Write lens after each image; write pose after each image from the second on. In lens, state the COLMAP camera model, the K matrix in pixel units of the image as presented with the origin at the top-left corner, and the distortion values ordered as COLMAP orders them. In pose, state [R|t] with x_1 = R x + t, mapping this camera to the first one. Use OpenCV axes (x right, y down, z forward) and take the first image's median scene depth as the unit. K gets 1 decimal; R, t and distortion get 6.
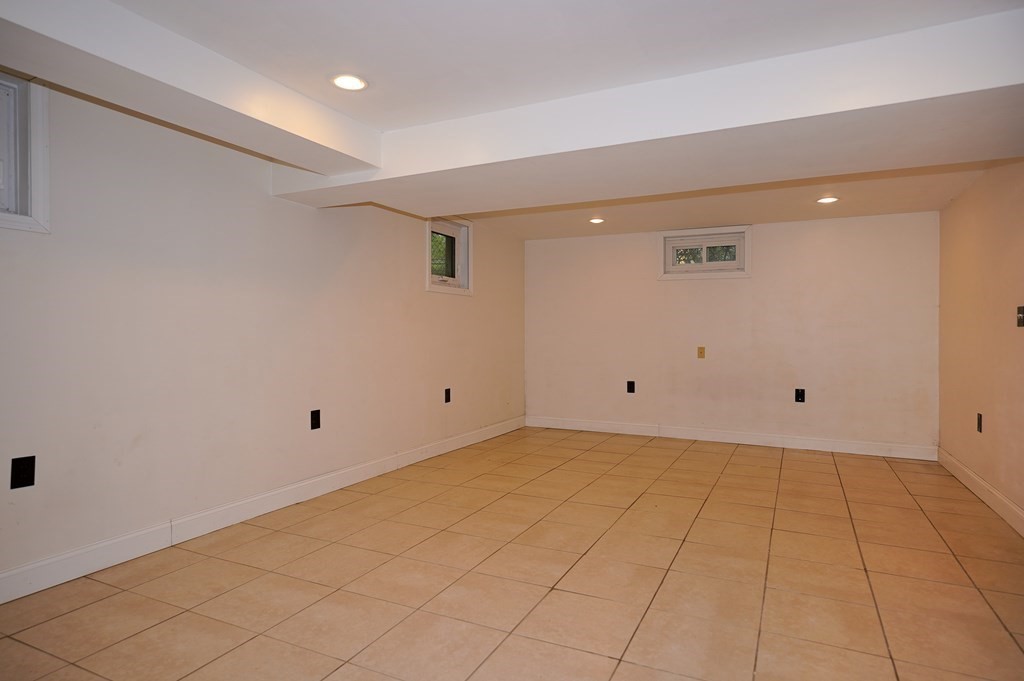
lens RADIAL K [[576.8, 0, 513.8], [0, 576.8, 338.0], [0, 0, 1]] dist [-0.006709, 0.012061]
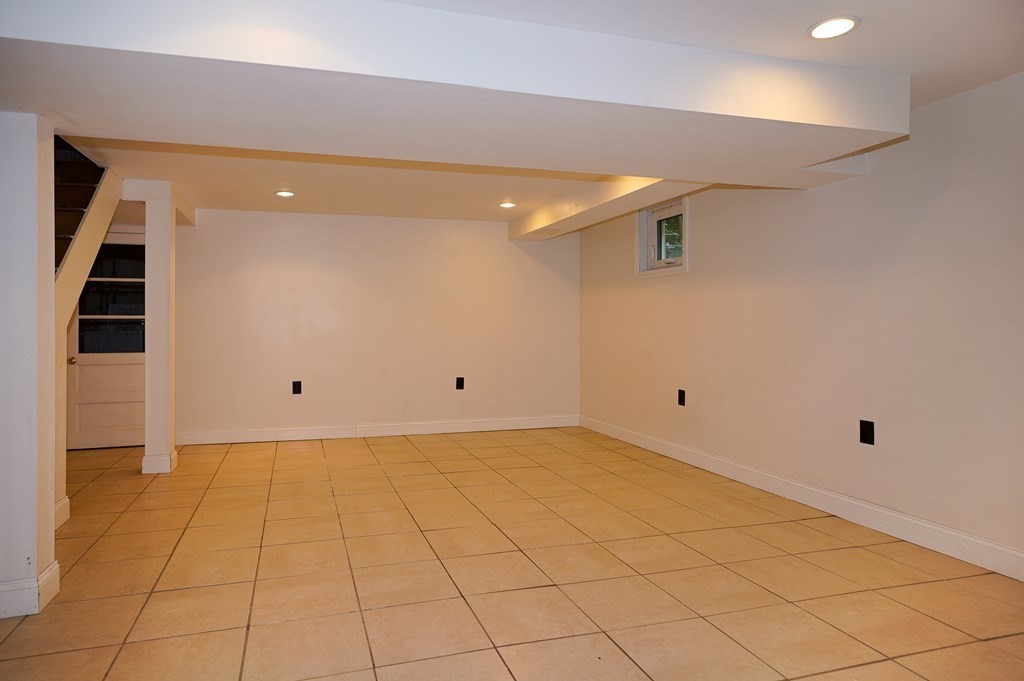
lens RADIAL K [[665.3, 0, 511.2], [0, 665.3, 337.1], [0, 0, 1]] dist [0.003531, -0.000017]
pose [[-0.716234, 0.014323, -0.697713, 0.807144], [-0.002946, 0.999718, 0.023548, -0.019381], [0.697854, 0.018921, -0.715990, 1.561020]]
